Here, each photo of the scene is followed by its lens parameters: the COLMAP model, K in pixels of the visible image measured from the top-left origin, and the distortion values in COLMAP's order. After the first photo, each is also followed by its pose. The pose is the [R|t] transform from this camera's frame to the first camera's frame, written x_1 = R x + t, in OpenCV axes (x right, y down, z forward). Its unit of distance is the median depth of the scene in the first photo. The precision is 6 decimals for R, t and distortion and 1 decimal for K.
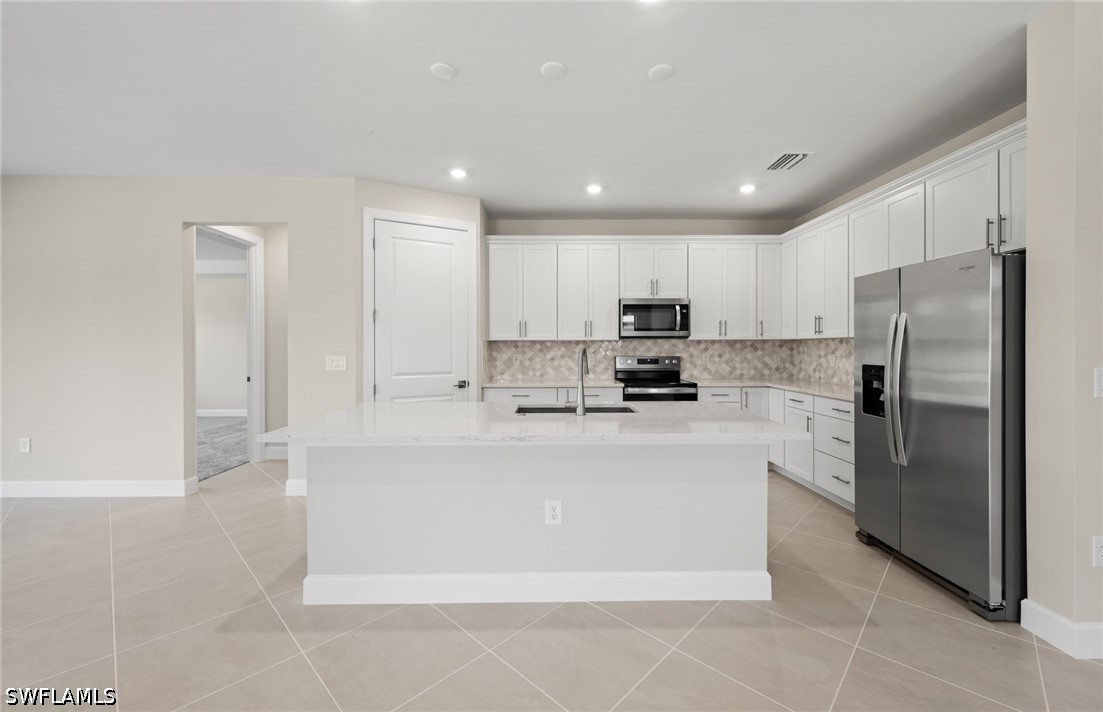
lens RADIAL K [[435.2, 0, 548.8], [0, 435.2, 347.2], [0, 0, 1]] dist [0.008284, -0.003977]
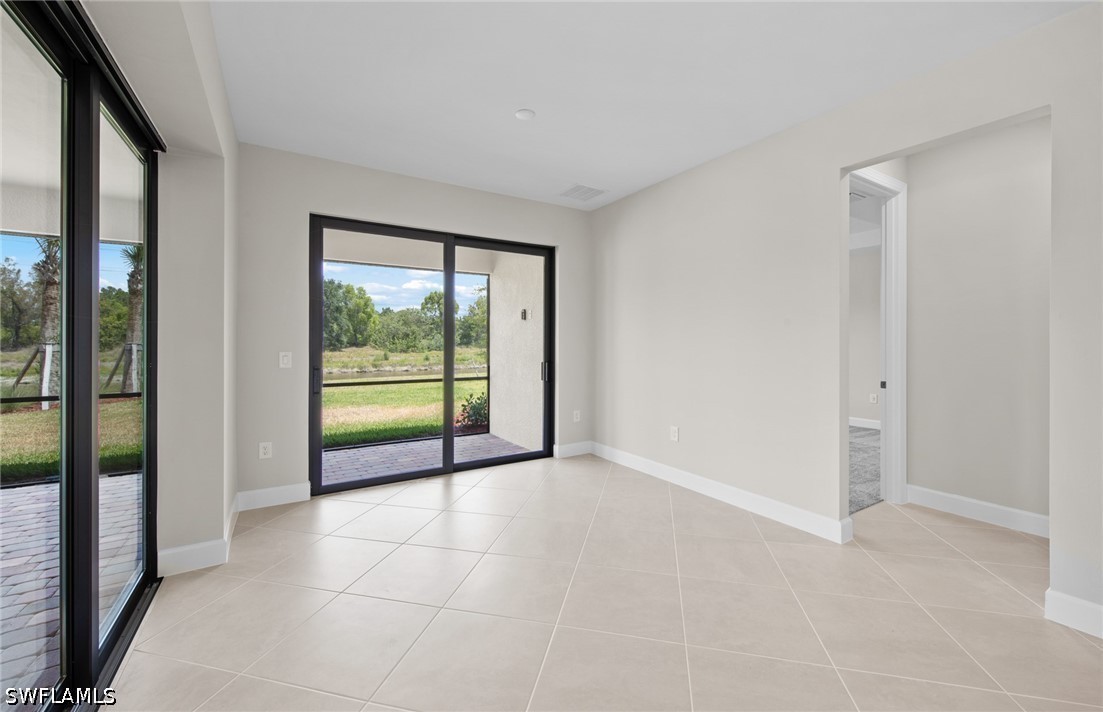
lens RADIAL K [[435.2, 0, 550.5], [0, 435.2, 341.0], [0, 0, 1]] dist [0.008284, -0.003977]
pose [[0.519425, 0.002713, -0.854512, -0.371411], [-0.003695, 0.999993, 0.000929, 0.002820], [0.854508, 0.002675, 0.519431, 0.164934]]
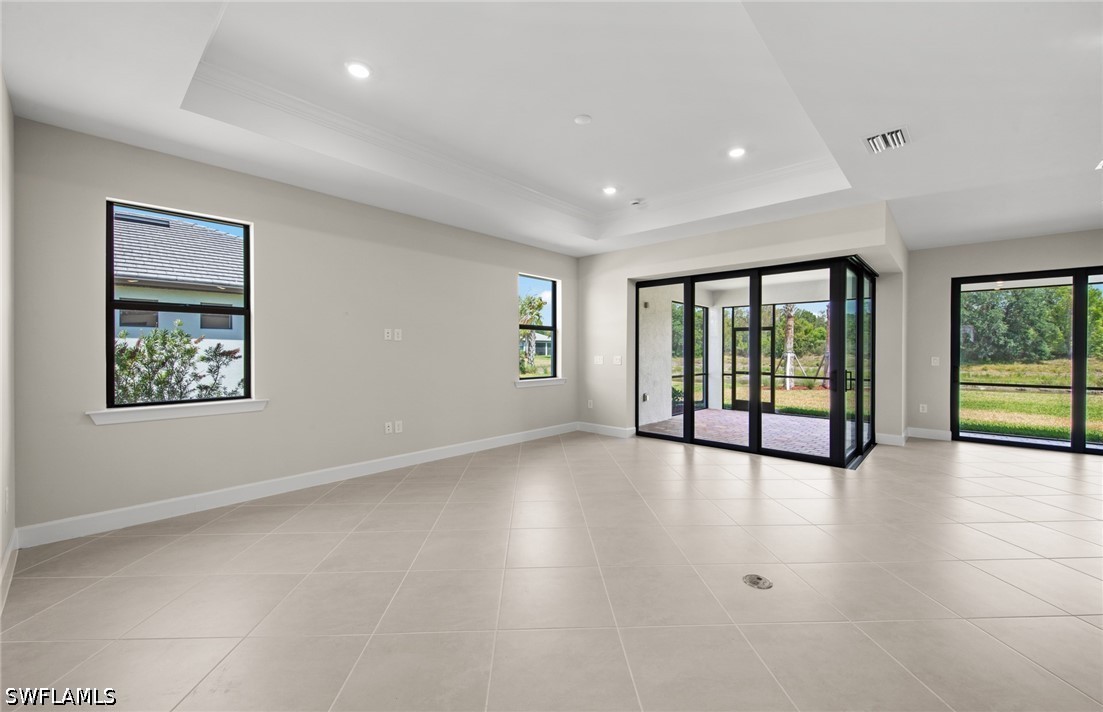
lens RADIAL K [[435.2, 0, 553.2], [0, 435.2, 349.8], [0, 0, 1]] dist [0.008284, -0.003977]
pose [[-0.681402, 0.001192, -0.731909, 0.555224], [-0.000155, 0.999998, 0.001773, -0.000433], [0.731910, 0.001322, -0.681400, 0.221470]]
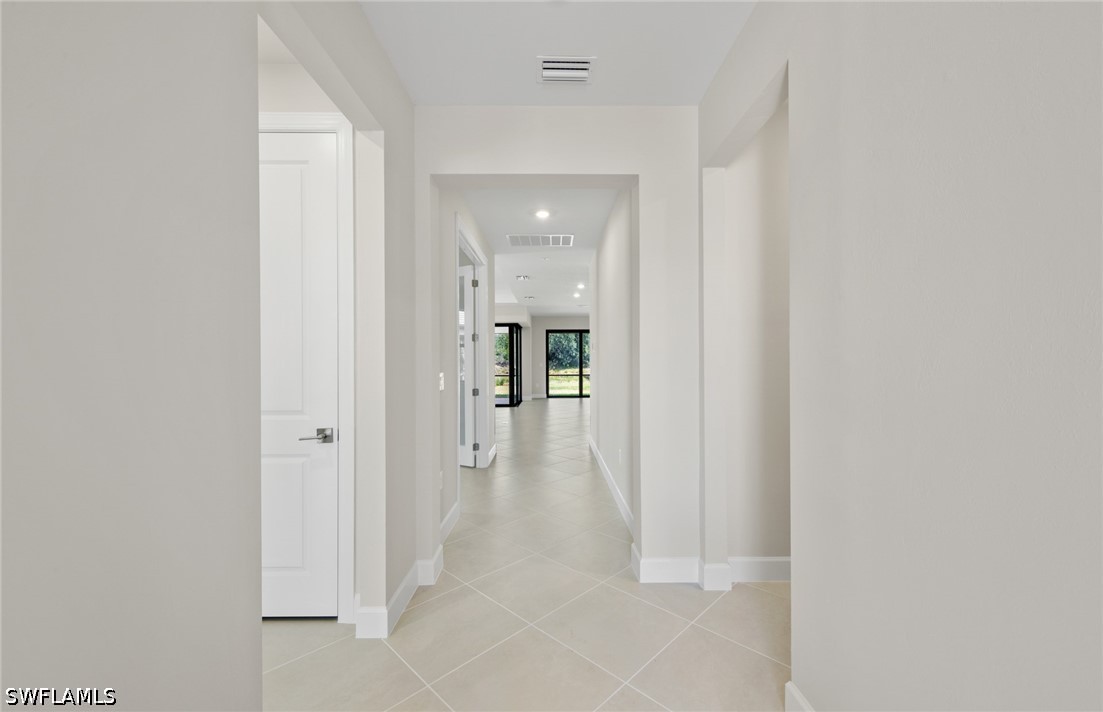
lens RADIAL K [[435.2, 0, 553.6], [0, 435.2, 362.3], [0, 0, 1]] dist [0.008284, -0.003977]
pose [[-0.003882, 0.007774, -0.999962, 1.945912], [0.007546, 0.999942, 0.007744, -0.004870], [0.999964, -0.007516, -0.003941, 0.269308]]
